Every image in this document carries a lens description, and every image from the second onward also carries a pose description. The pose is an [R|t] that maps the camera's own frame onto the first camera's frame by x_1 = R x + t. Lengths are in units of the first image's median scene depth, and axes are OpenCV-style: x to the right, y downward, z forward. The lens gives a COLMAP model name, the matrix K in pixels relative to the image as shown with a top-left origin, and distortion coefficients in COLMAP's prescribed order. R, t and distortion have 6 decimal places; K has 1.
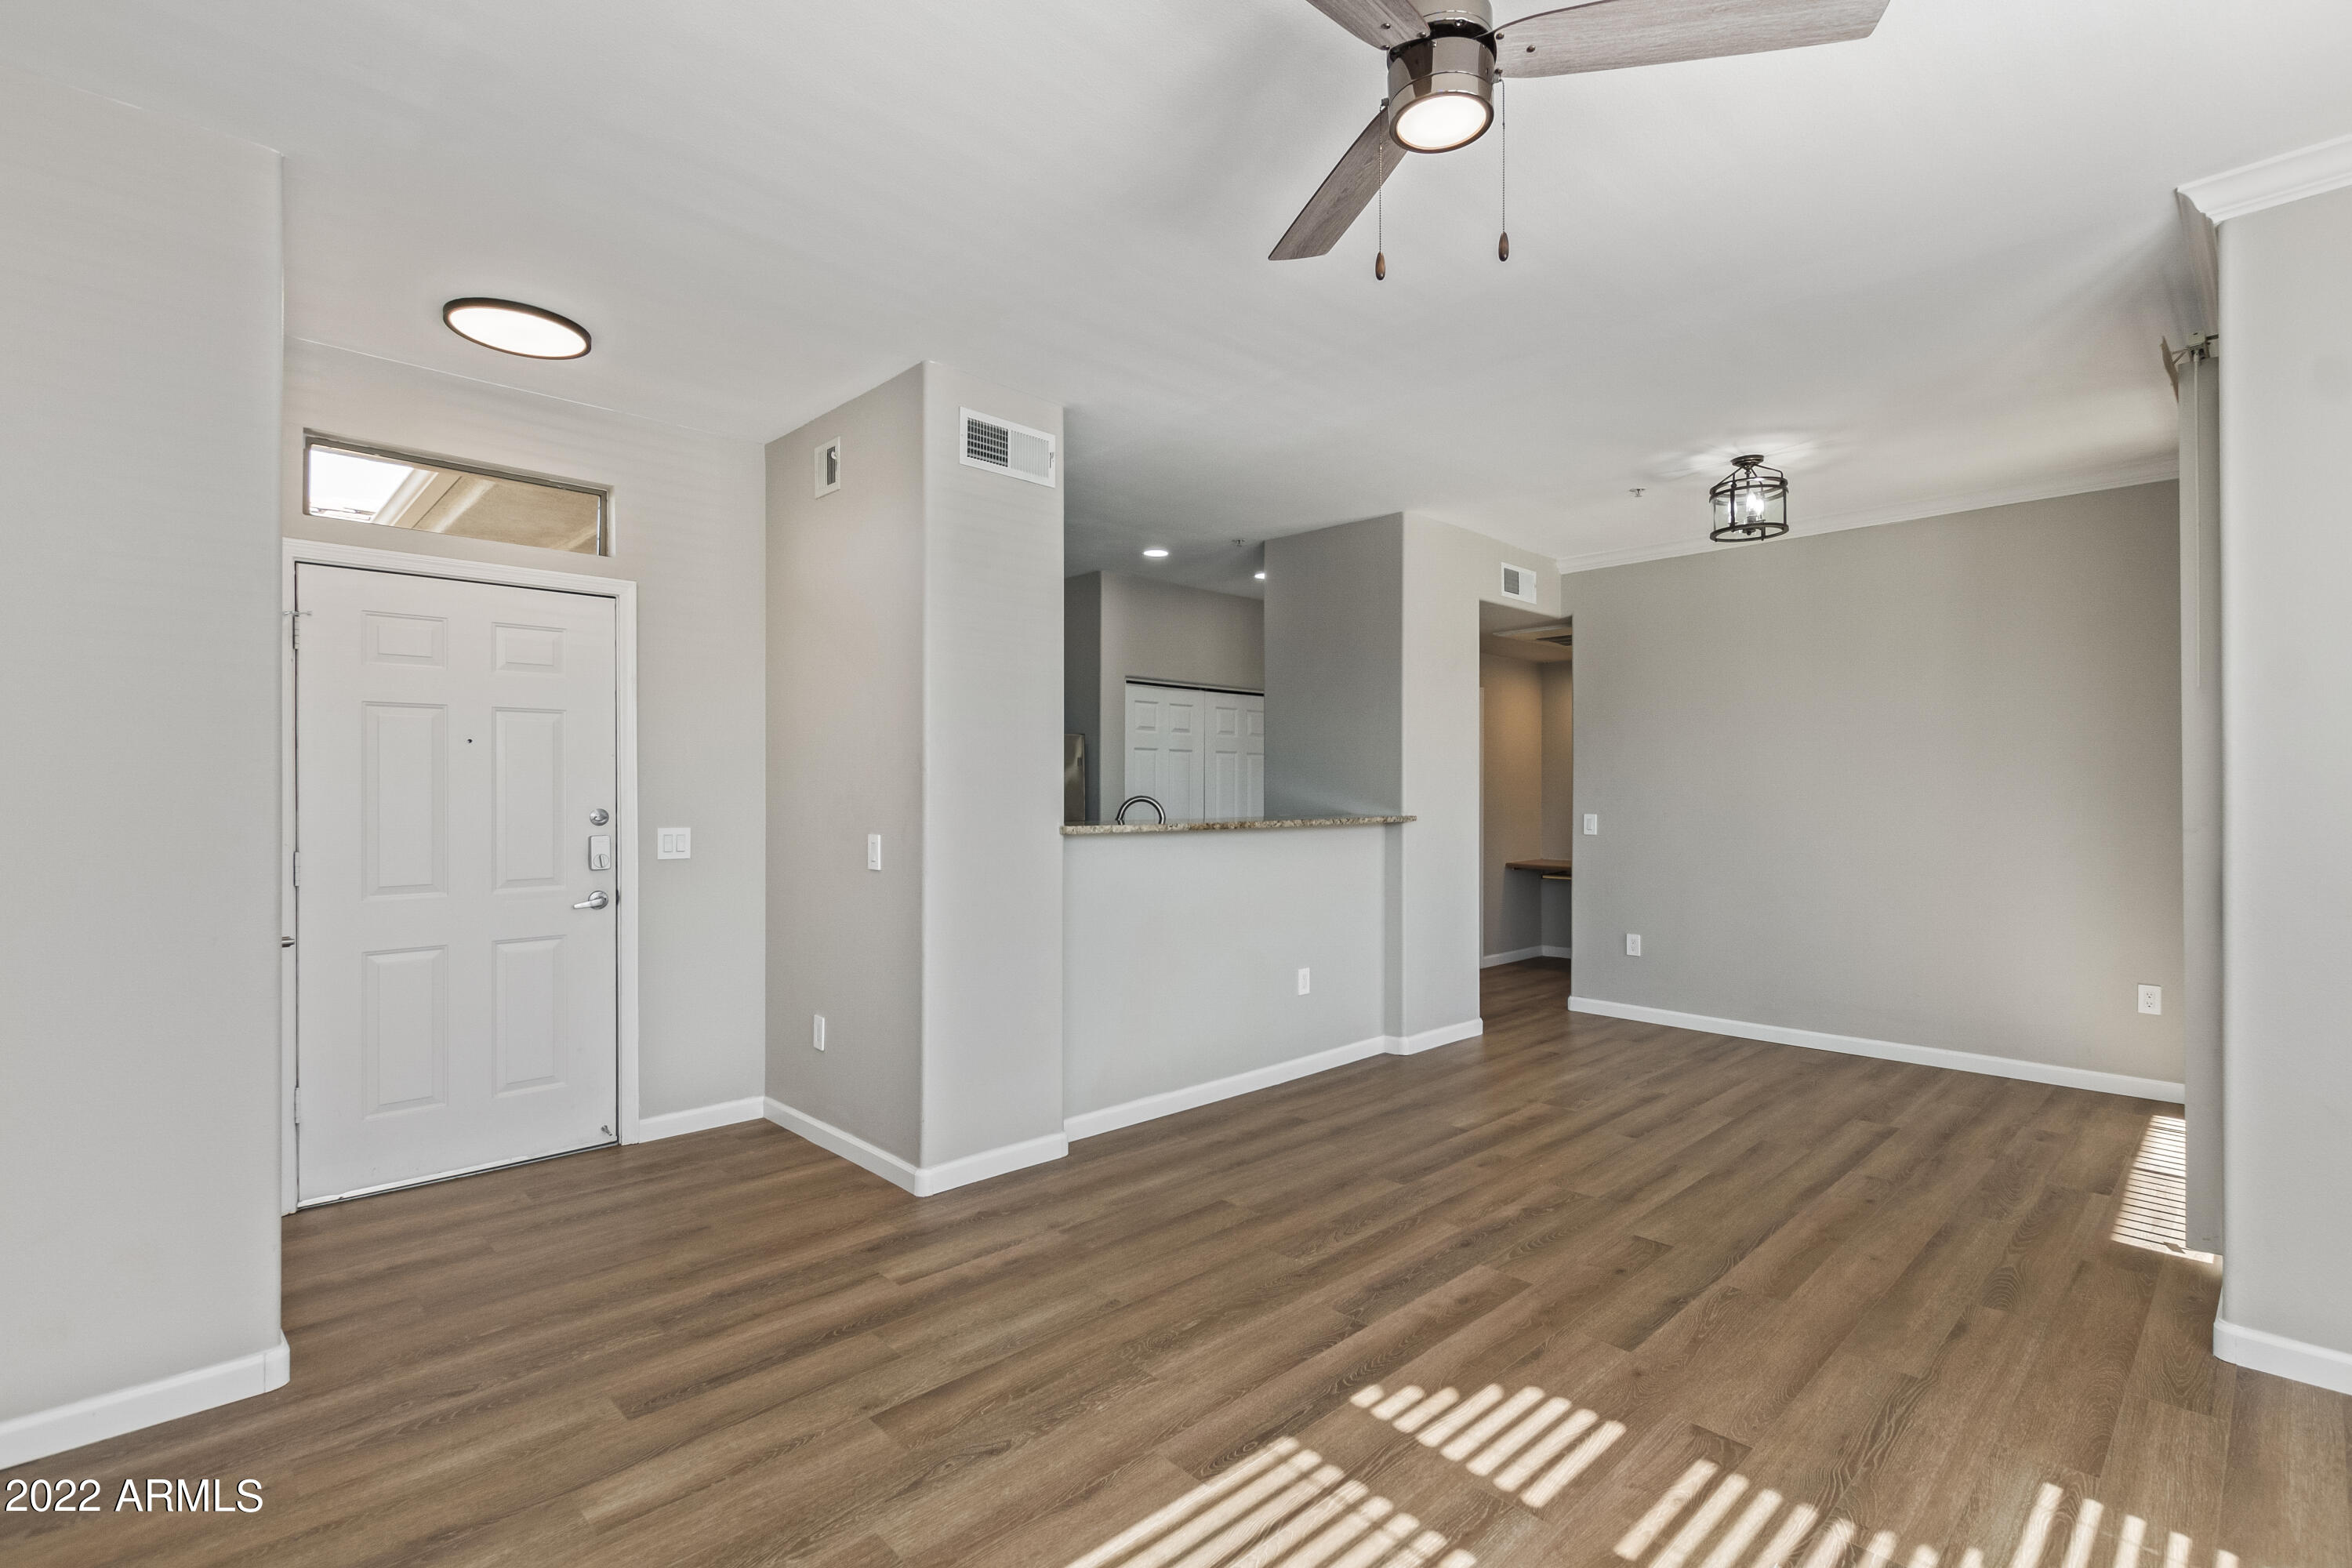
lens RADIAL K [[1081.2, 0, 1209.5], [0, 1081.2, 790.0], [0, 0, 1]] dist [0.003493, -0.001709]
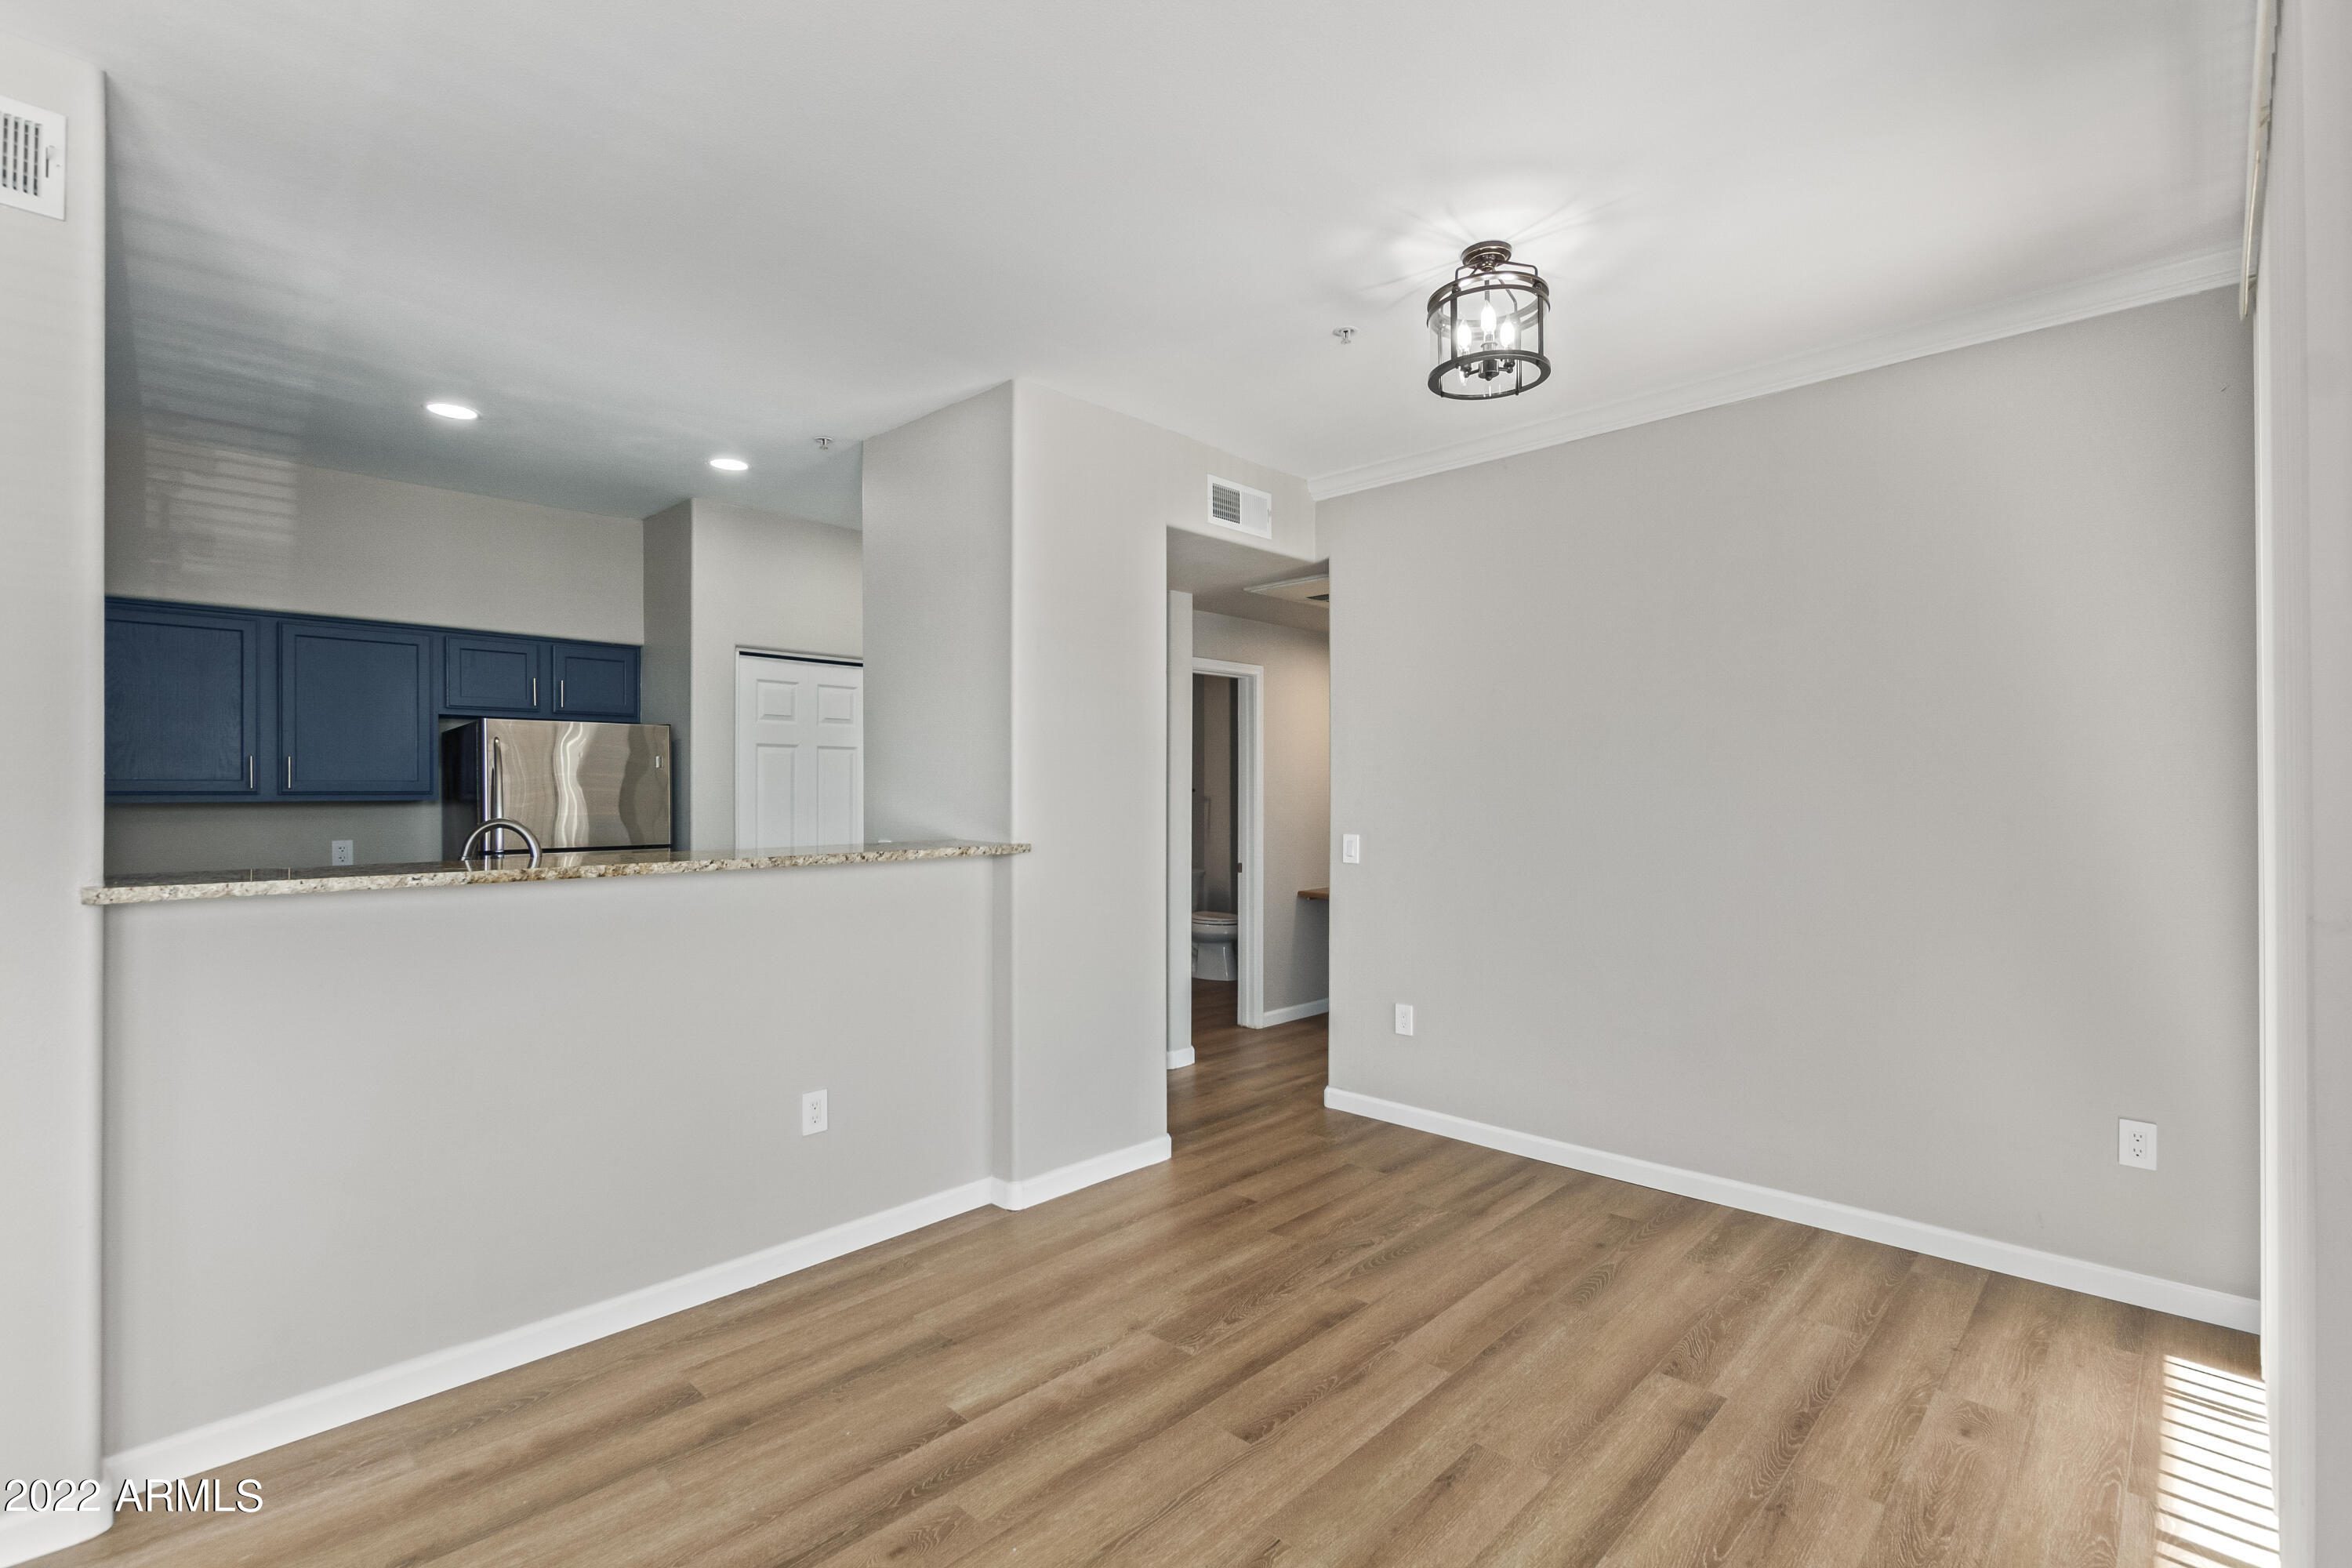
lens RADIAL K [[1081.2, 0, 1188.1], [0, 1081.2, 792.9], [0, 0, 1]] dist [0.003493, -0.001709]
pose [[0.999456, -0.002612, 0.032885, 0.332147], [0.002569, 0.999996, 0.001337, -0.009445], [-0.032888, -0.001252, 0.999458, 0.433636]]
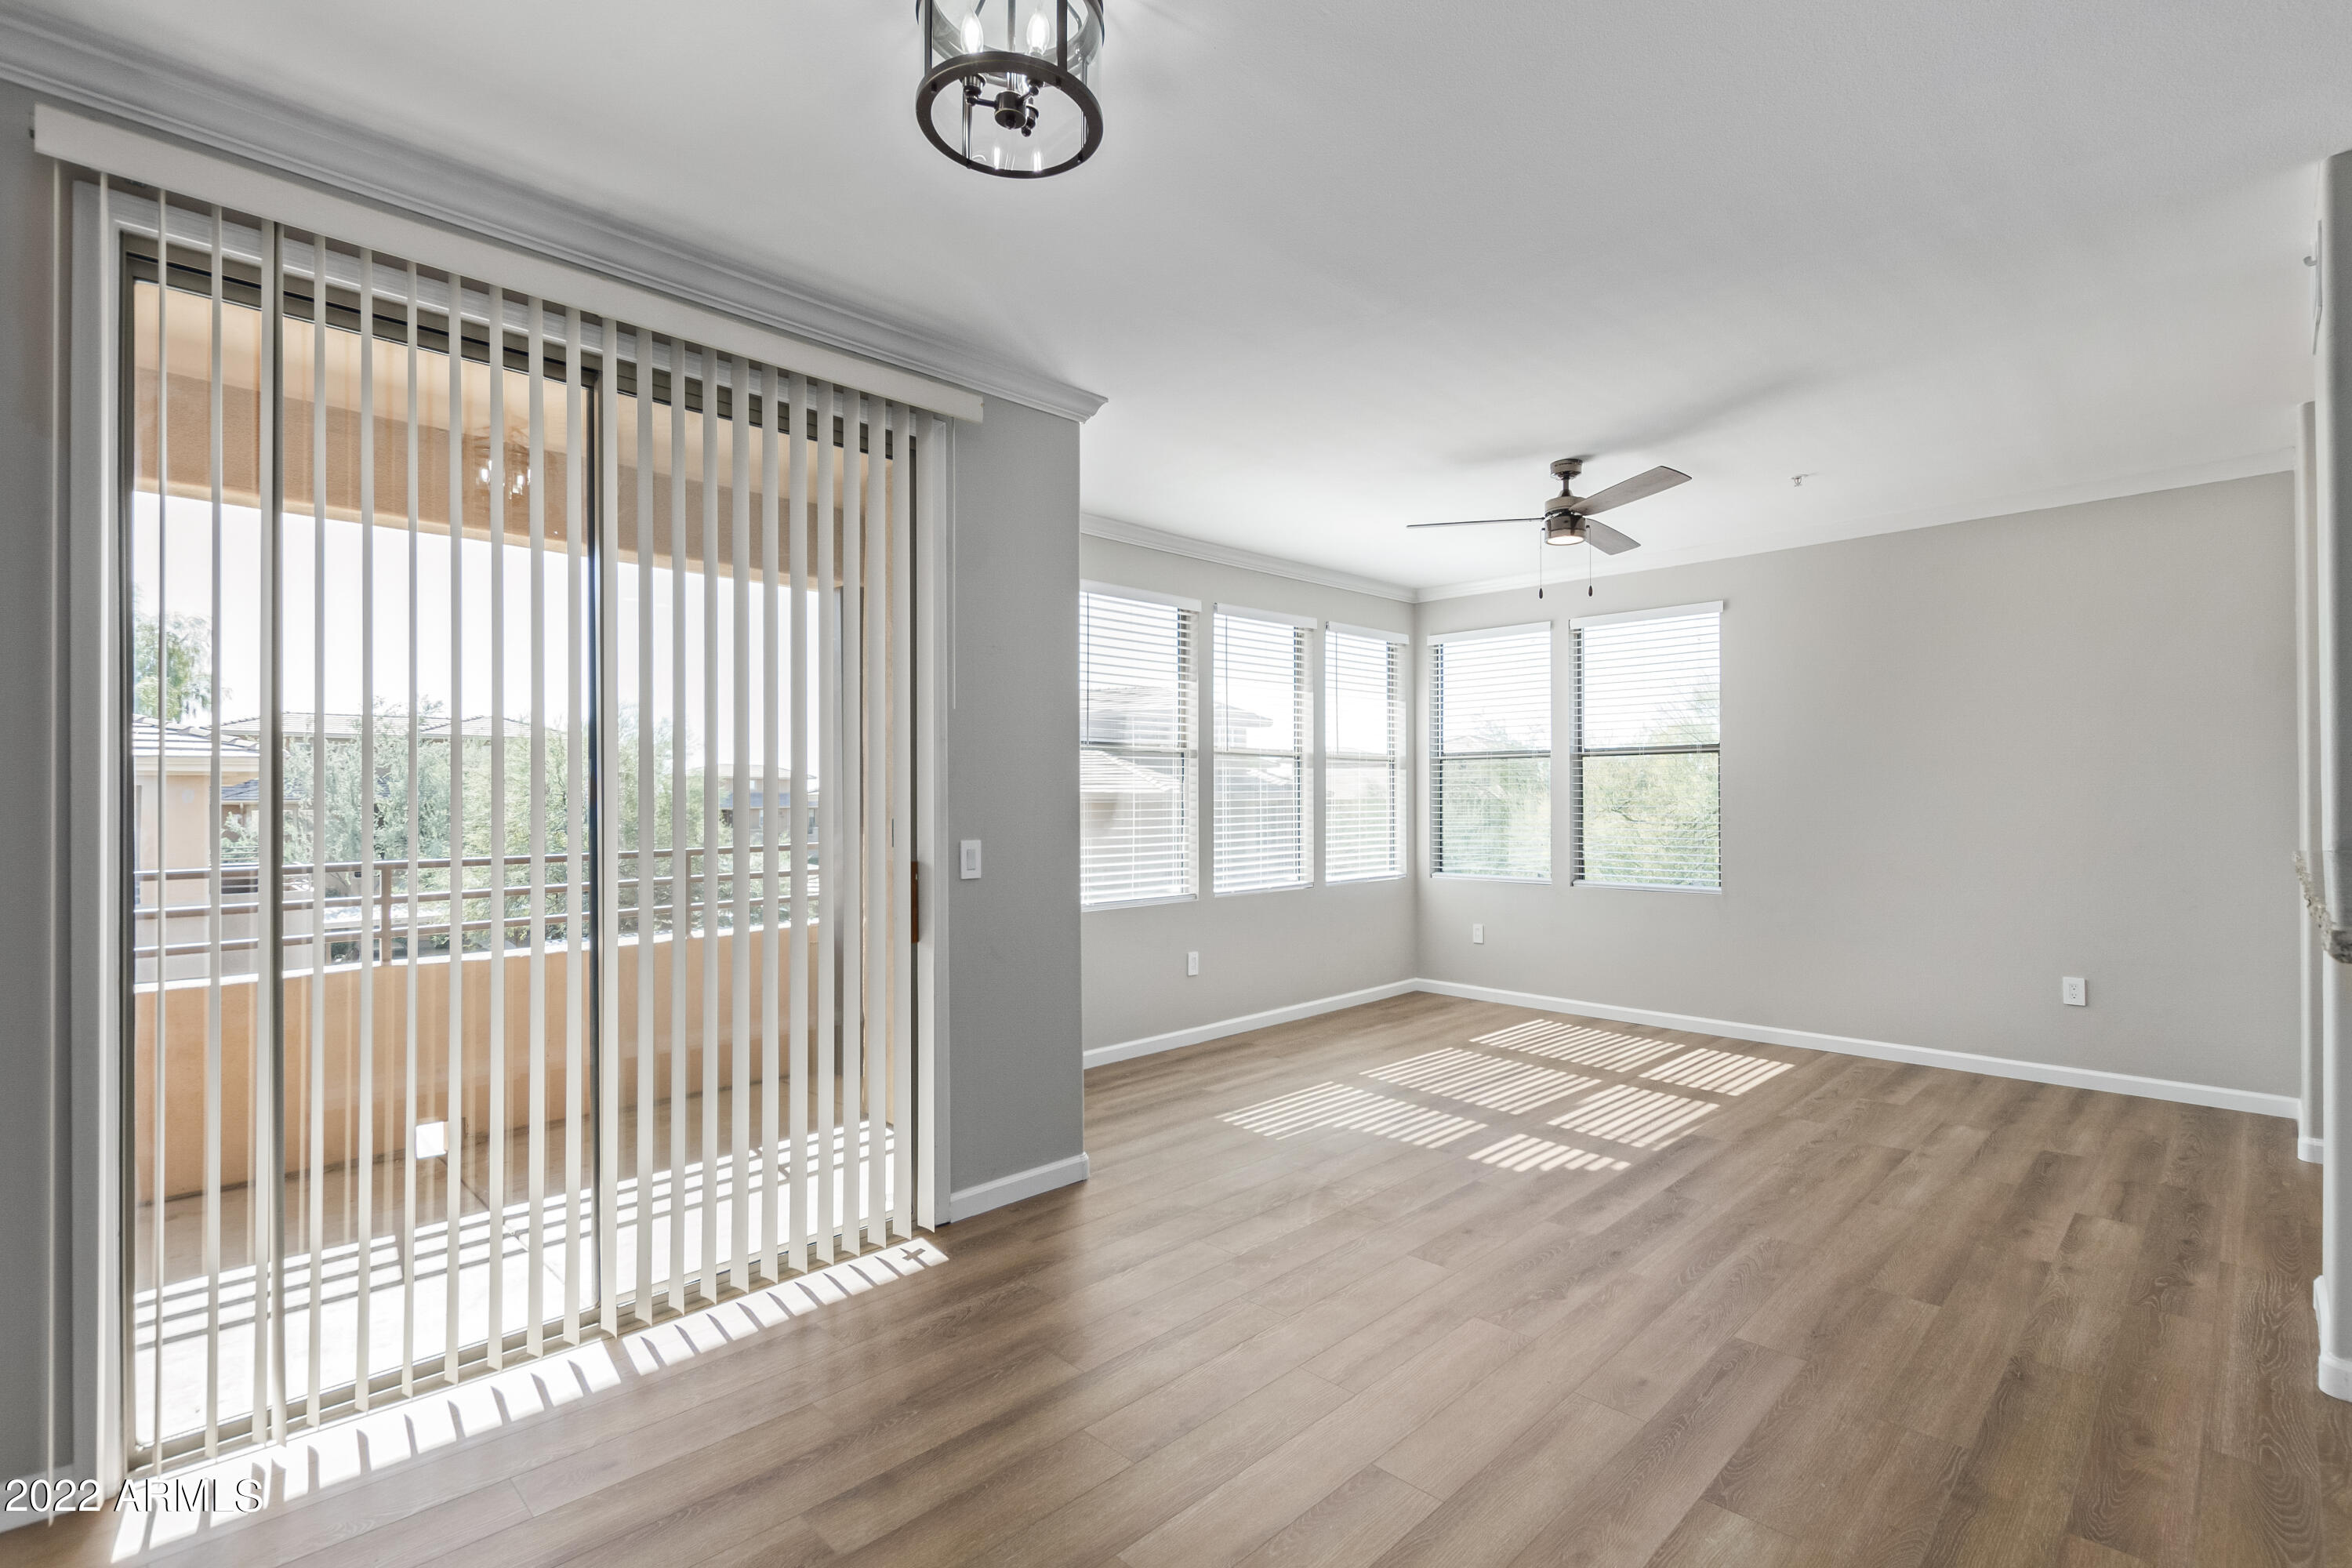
lens RADIAL K [[1081.2, 0, 1192.1], [0, 1081.2, 788.9], [0, 0, 1]] dist [0.003493, -0.001709]
pose [[-0.999917, 0.003813, -0.012287, 0.465666], [0.003999, 0.999877, -0.015148, 0.005281], [0.012228, -0.015196, -0.999810, 1.462811]]
